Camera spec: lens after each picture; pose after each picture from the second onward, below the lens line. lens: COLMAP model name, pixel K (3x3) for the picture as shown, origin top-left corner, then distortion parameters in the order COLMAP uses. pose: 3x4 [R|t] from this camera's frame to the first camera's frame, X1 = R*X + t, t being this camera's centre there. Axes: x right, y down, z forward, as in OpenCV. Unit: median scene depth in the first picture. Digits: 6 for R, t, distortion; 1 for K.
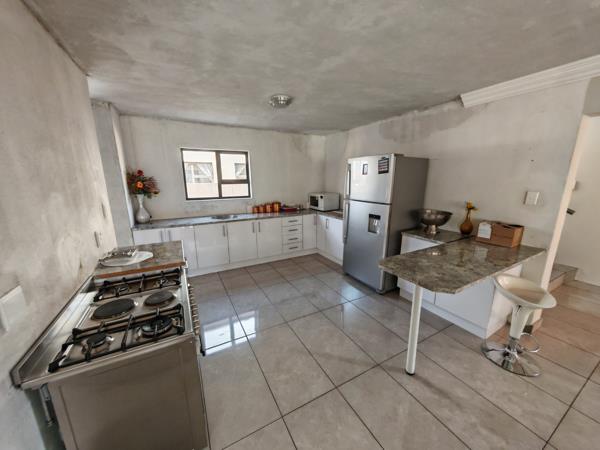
lens RADIAL K [[223.6, 0, 298.6], [0, 223.6, 227.0], [0, 0, 1]] dist [-0.002019, -0.000255]
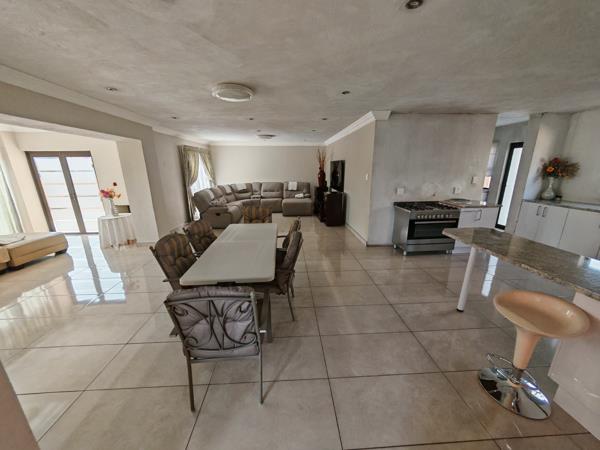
lens RADIAL K [[223.6, 0, 298.6], [0, 223.6, 227.0], [0, 0, 1]] dist [-0.002019, -0.000255]
pose [[-0.429675, 0.241809, -0.870005, 1.069347], [-0.181646, 0.920636, 0.345592, -0.057677], [0.884525, 0.306525, -0.351651, 0.244618]]
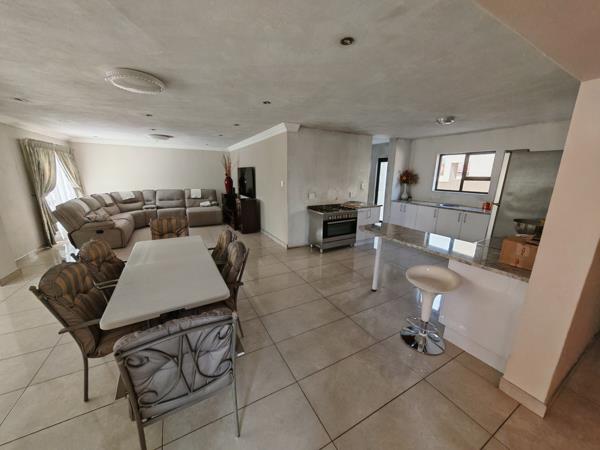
lens RADIAL K [[223.6, 0, 298.6], [0, 223.6, 227.0], [0, 0, 1]] dist [-0.002019, -0.000255]
pose [[0.002047, 0.236164, -0.971711, 1.096696], [-0.223500, 0.947241, 0.229745, -0.034607], [0.974702, 0.216707, 0.054722, 0.131787]]
